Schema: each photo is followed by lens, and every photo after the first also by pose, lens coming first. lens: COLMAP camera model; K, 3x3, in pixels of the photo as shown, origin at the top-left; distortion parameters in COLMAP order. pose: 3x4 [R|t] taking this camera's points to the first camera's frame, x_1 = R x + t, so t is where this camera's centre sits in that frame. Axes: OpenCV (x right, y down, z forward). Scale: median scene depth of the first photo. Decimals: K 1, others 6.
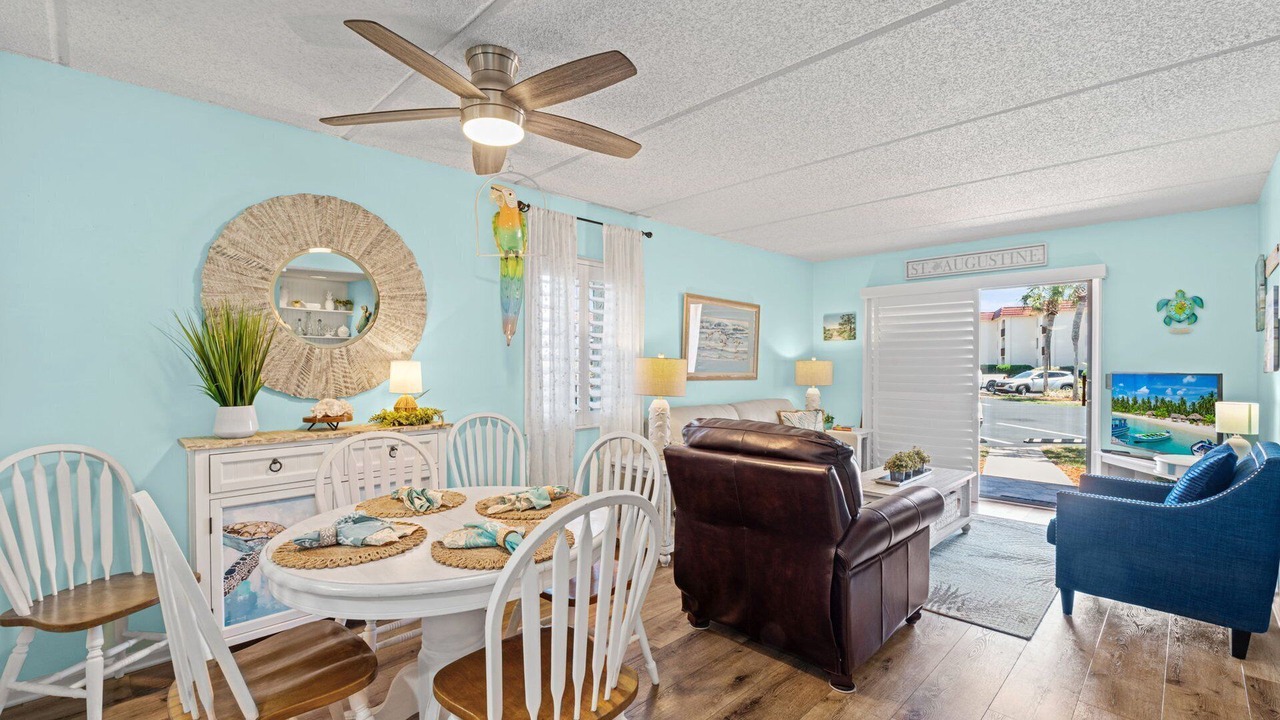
lens RADIAL K [[561.2, 0, 634.1], [0, 561.2, 372.2], [0, 0, 1]] dist [-0.010113, 0.000815]
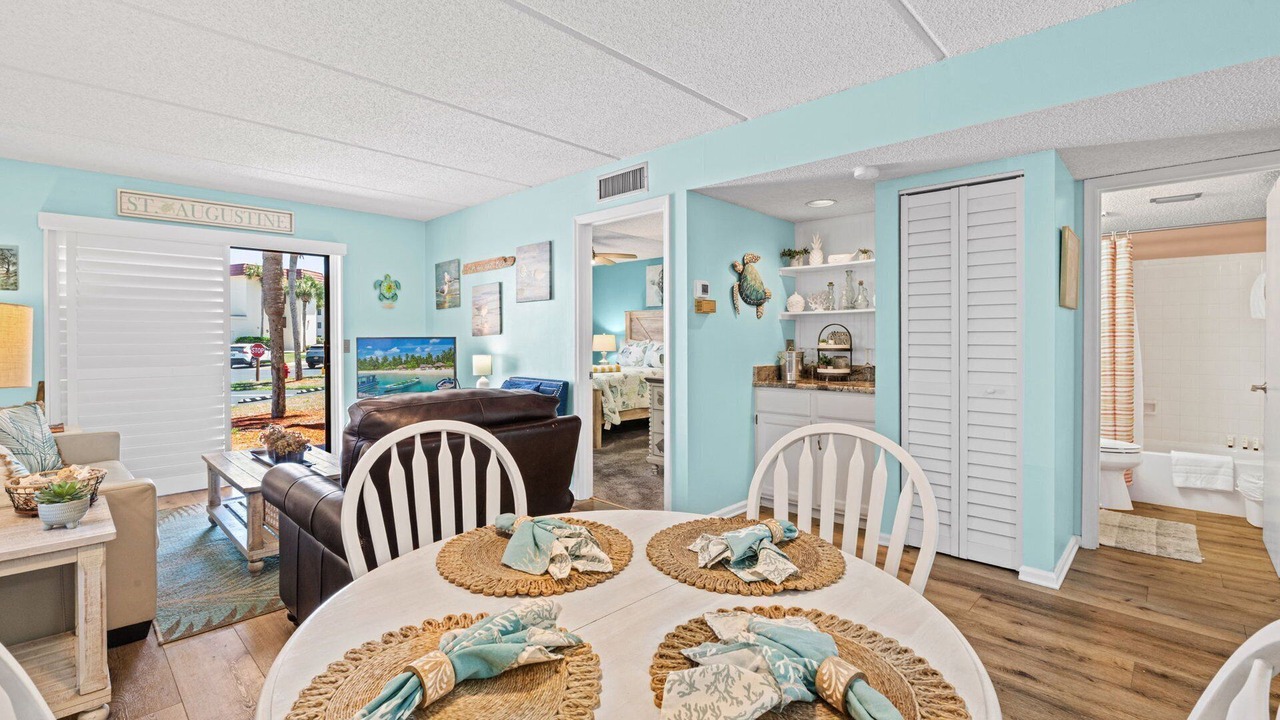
lens RADIAL K [[561.2, 0, 630.4], [0, 561.2, 344.7], [0, 0, 1]] dist [-0.010113, 0.000815]
pose [[-0.003619, -0.015434, 0.999874, -0.462279], [0.013330, 0.999791, 0.015481, 0.005914], [-0.999905, 0.013384, -0.003412, 0.600531]]
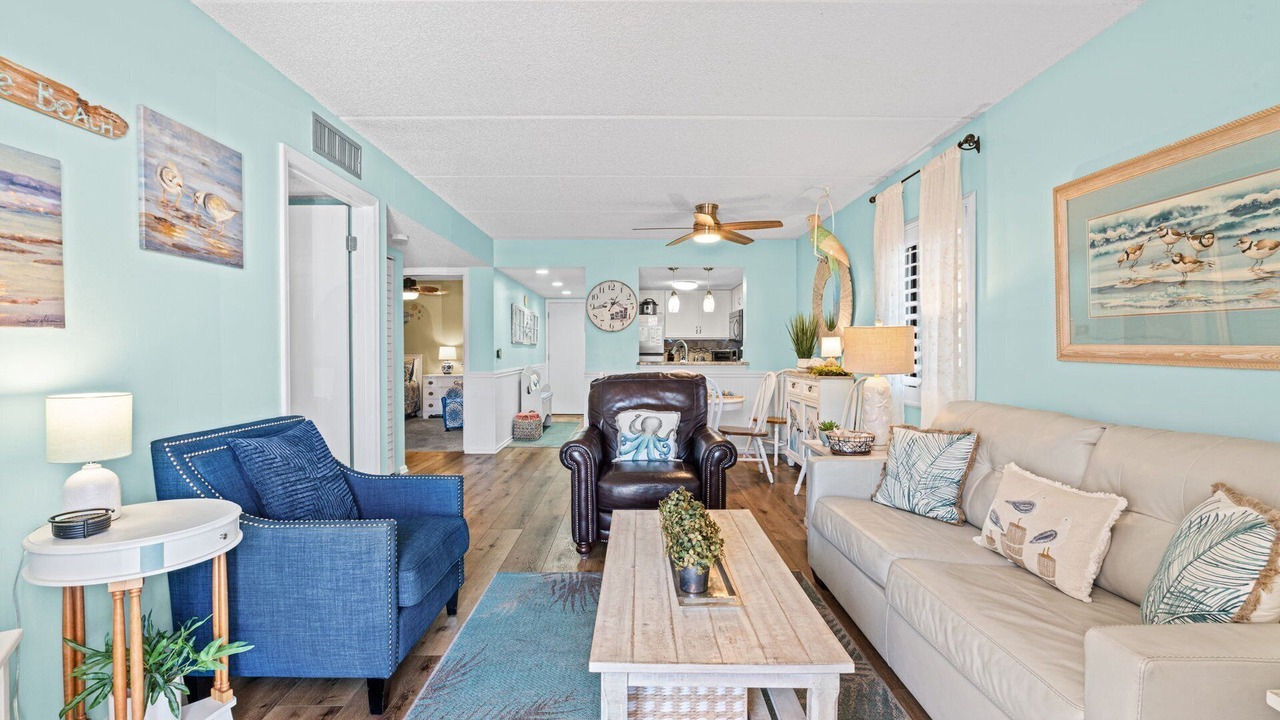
lens RADIAL K [[561.2, 0, 647.3], [0, 561.2, 350.8], [0, 0, 1]] dist [-0.010113, 0.000815]
pose [[-0.690019, 0.003473, -0.723783, 1.075729], [-0.008483, 0.999881, 0.012885, 0.004019], [0.723741, 0.015031, -0.689908, 1.643769]]
